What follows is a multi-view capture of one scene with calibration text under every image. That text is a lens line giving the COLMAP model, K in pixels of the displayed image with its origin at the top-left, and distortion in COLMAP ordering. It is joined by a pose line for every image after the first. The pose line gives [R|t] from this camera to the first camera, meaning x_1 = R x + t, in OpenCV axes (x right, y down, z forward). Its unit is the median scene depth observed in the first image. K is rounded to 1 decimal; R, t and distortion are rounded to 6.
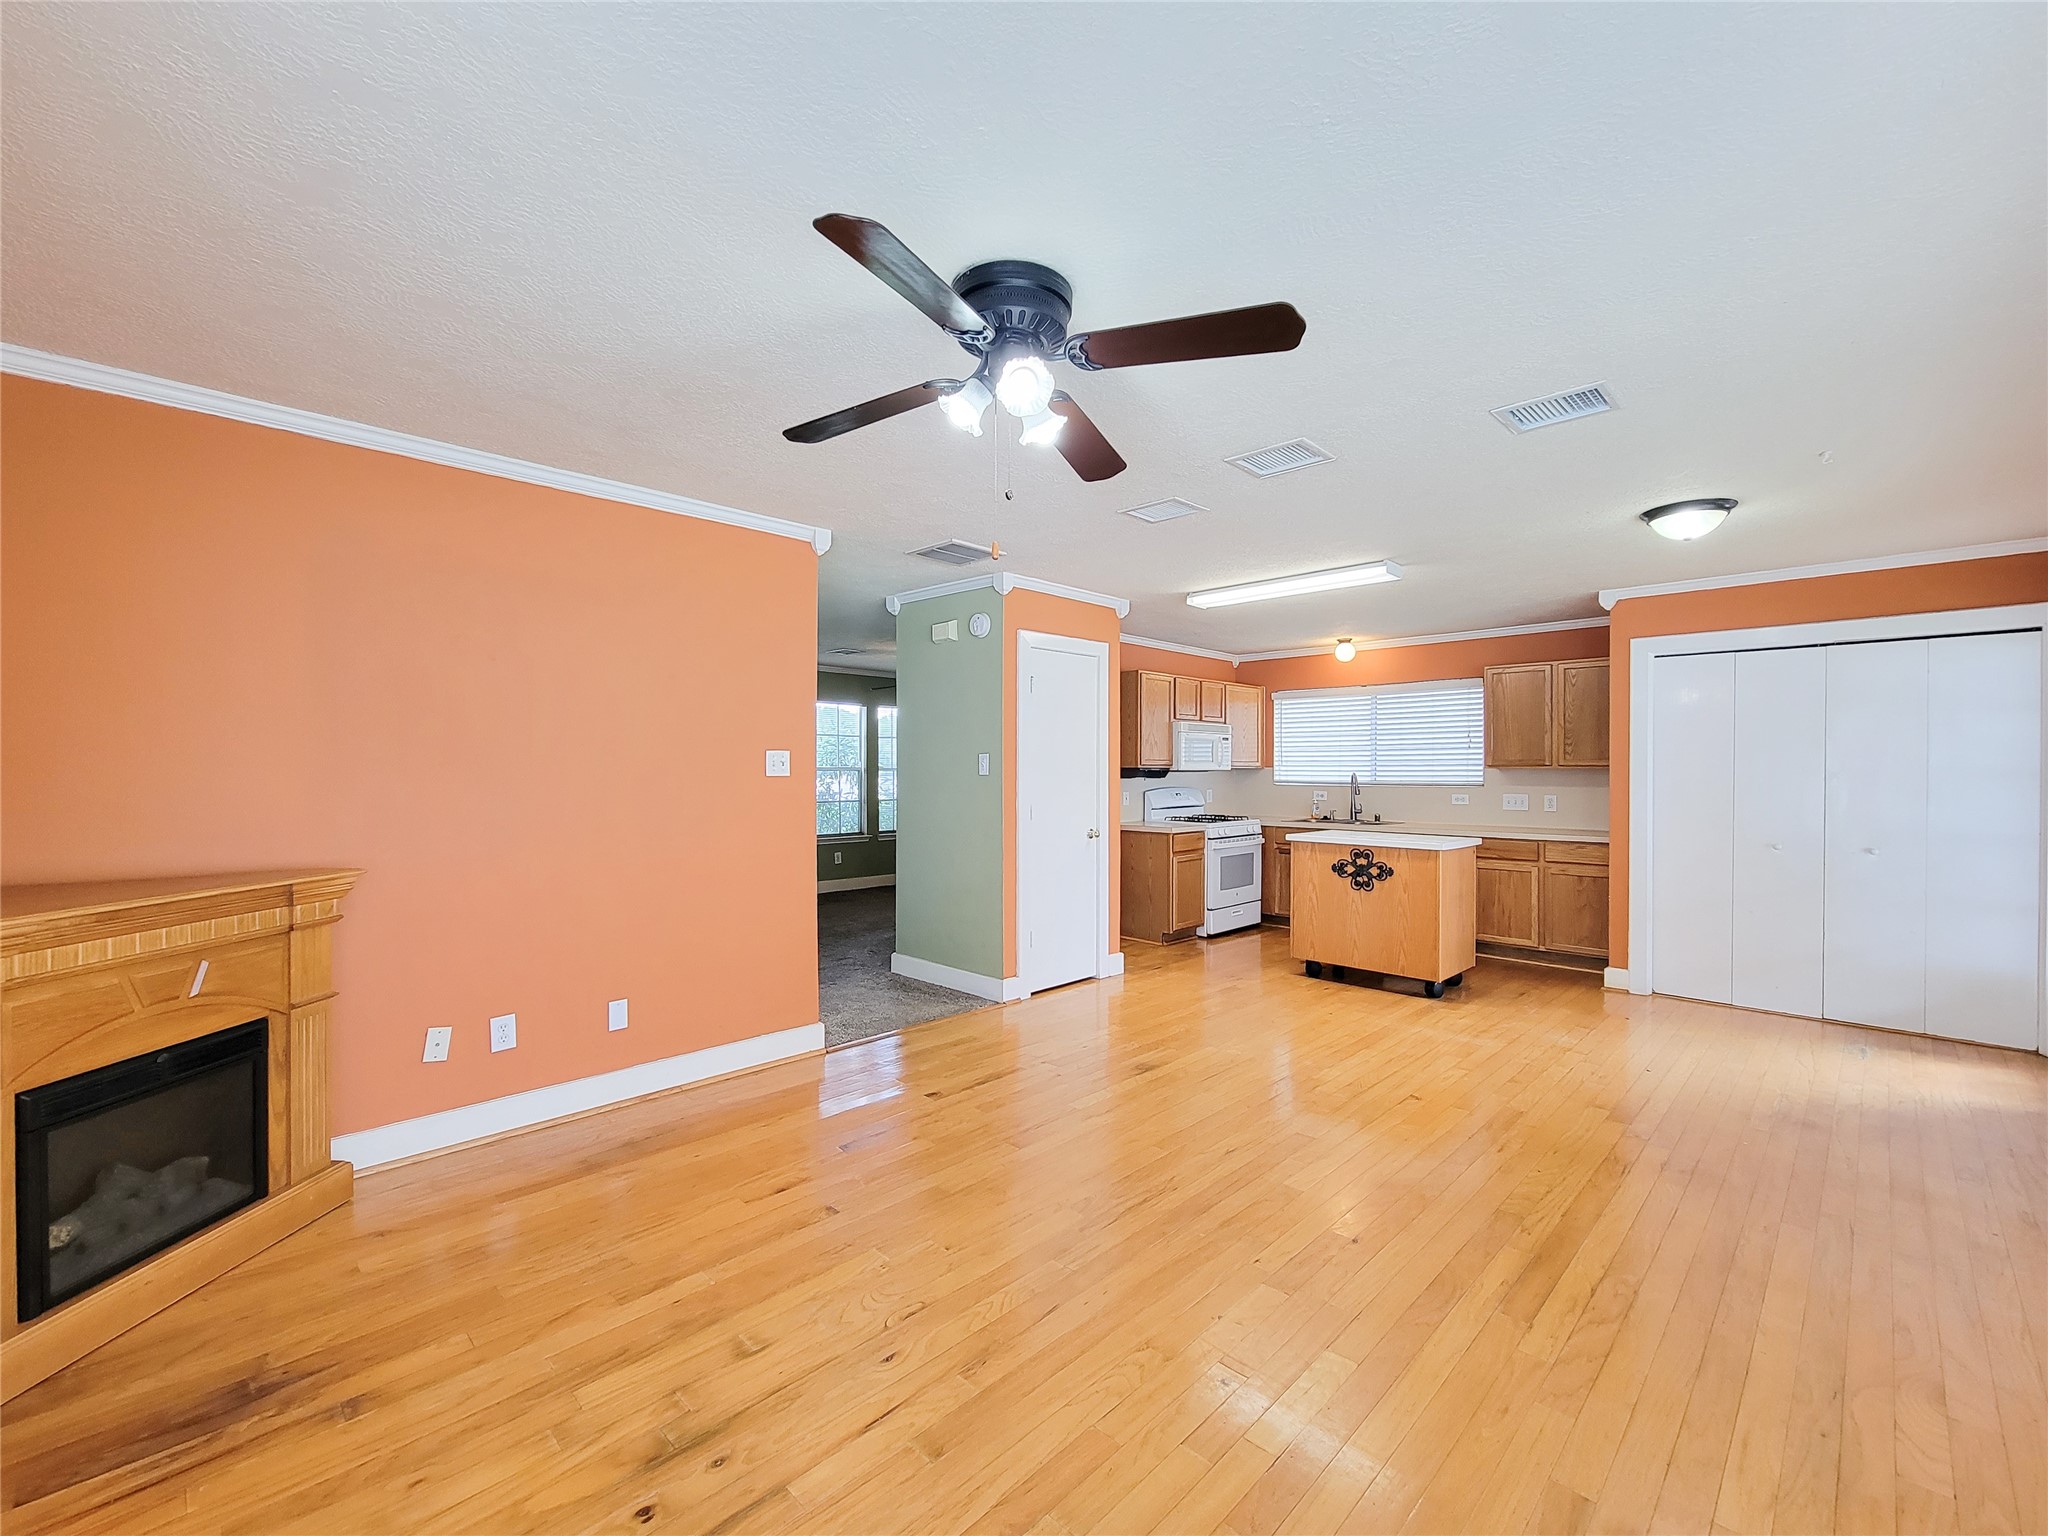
lens RADIAL K [[847.9, 0, 1002.1], [0, 847.9, 772.0], [0, 0, 1]] dist [0.001614, -0.001987]
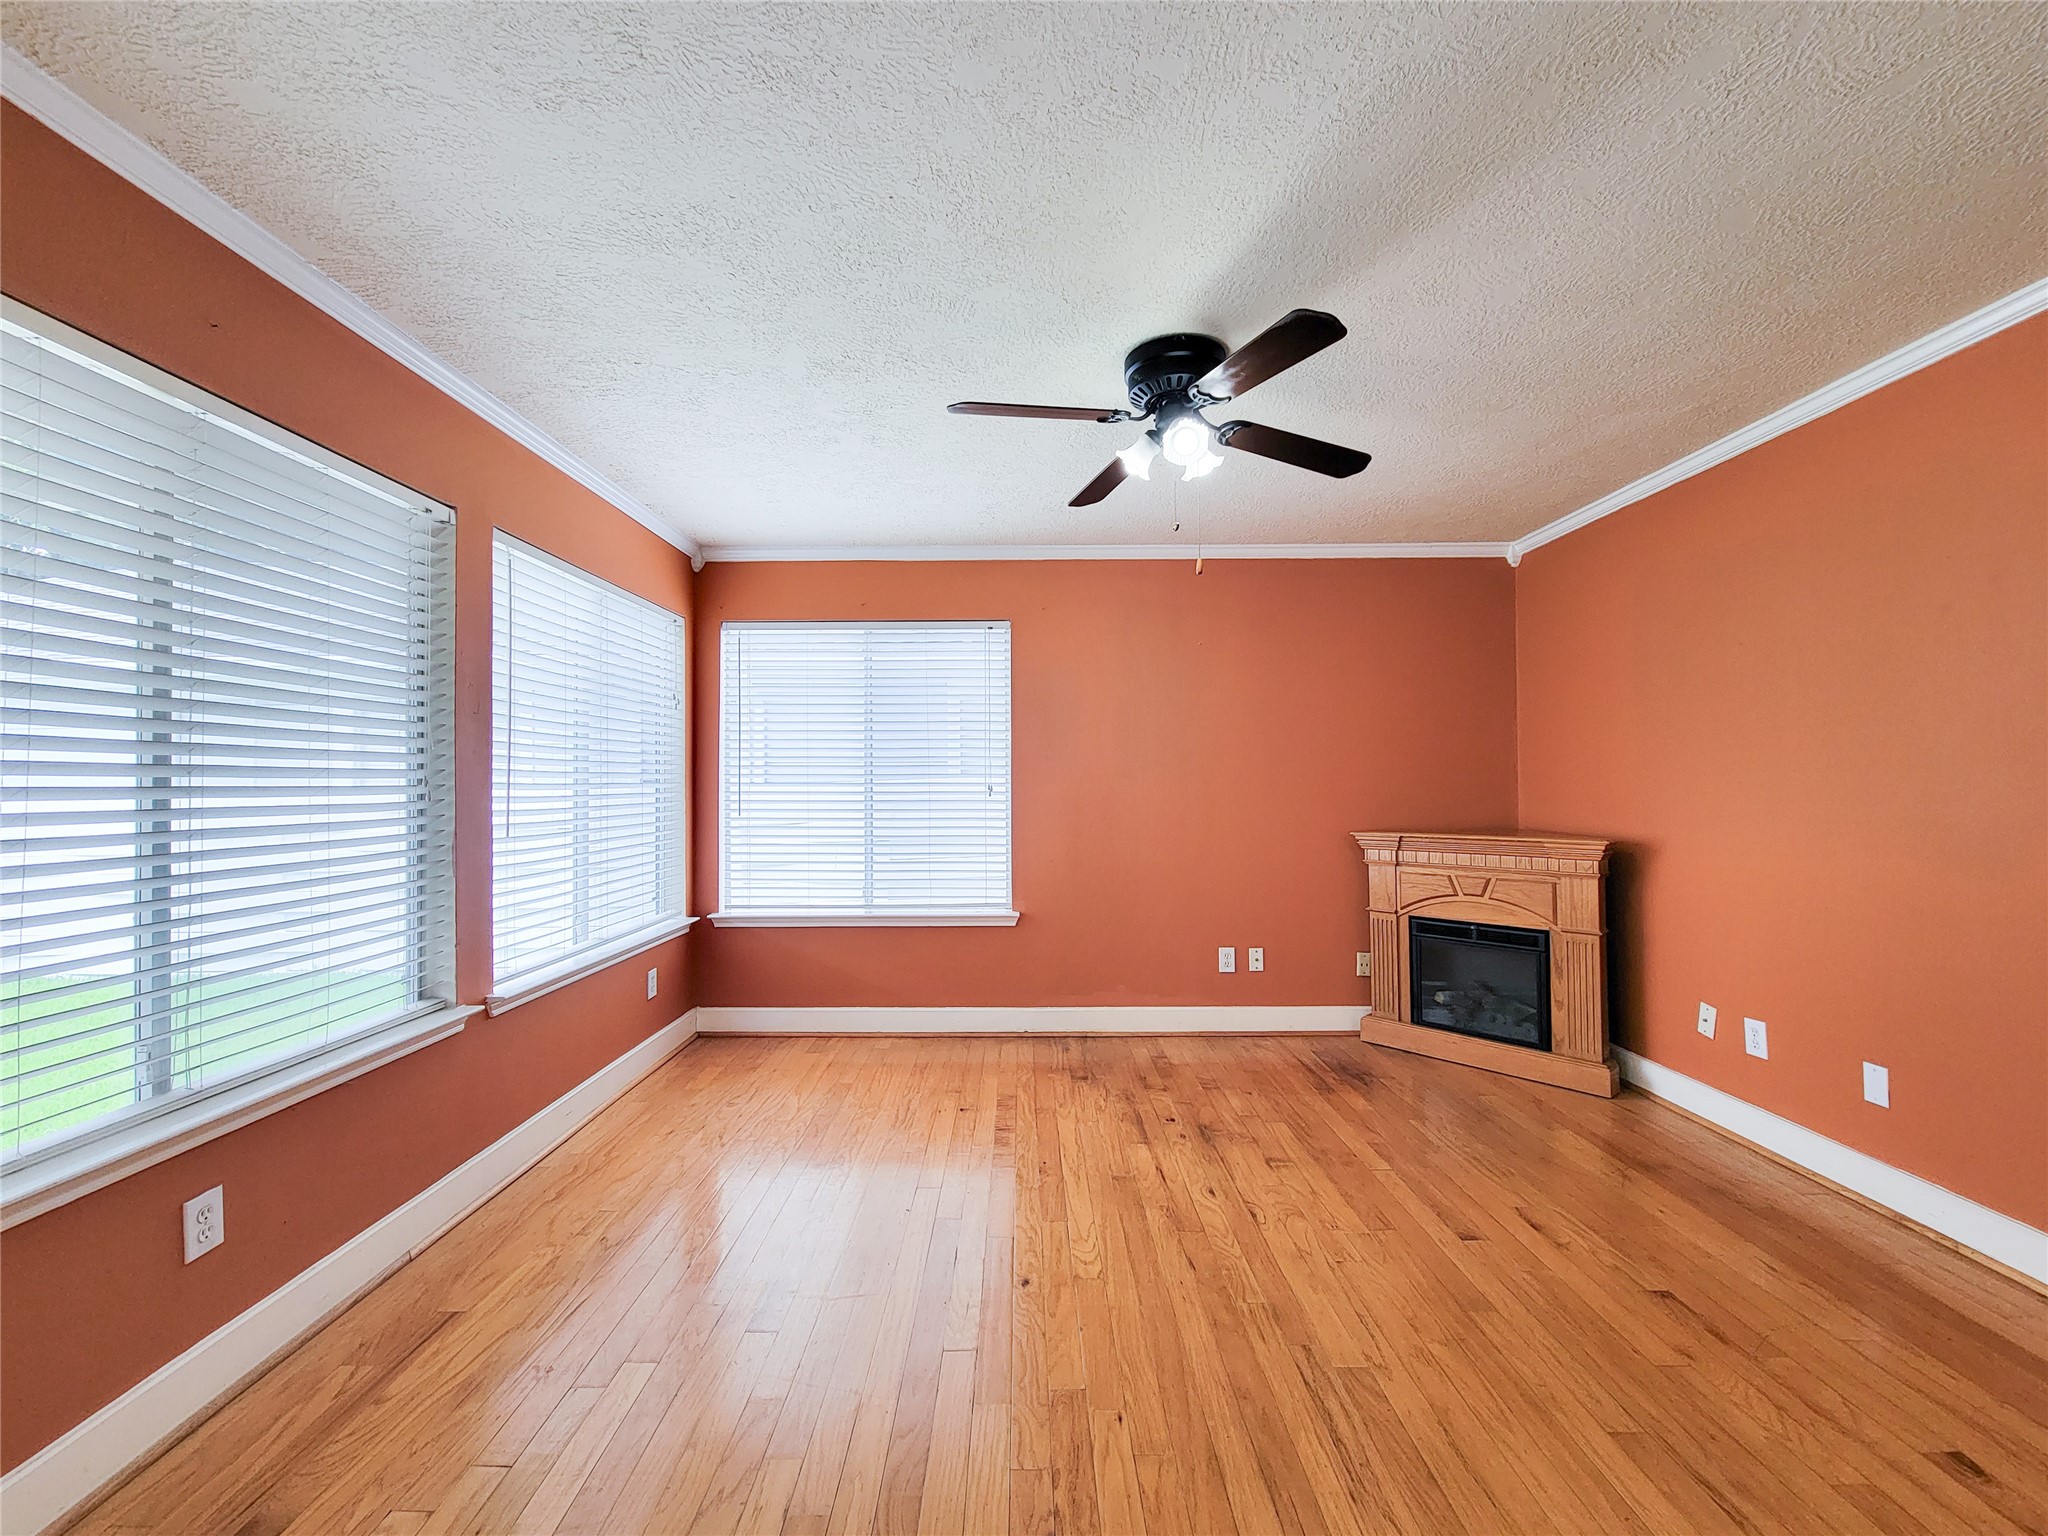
lens RADIAL K [[847.9, 0, 1026.1], [0, 847.9, 772.9], [0, 0, 1]] dist [0.001614, -0.001987]
pose [[-0.690128, -0.007814, -0.723645, 0.386100], [0.002459, 0.999911, -0.013141, 0.014702], [0.723683, -0.010848, -0.690047, 0.632281]]
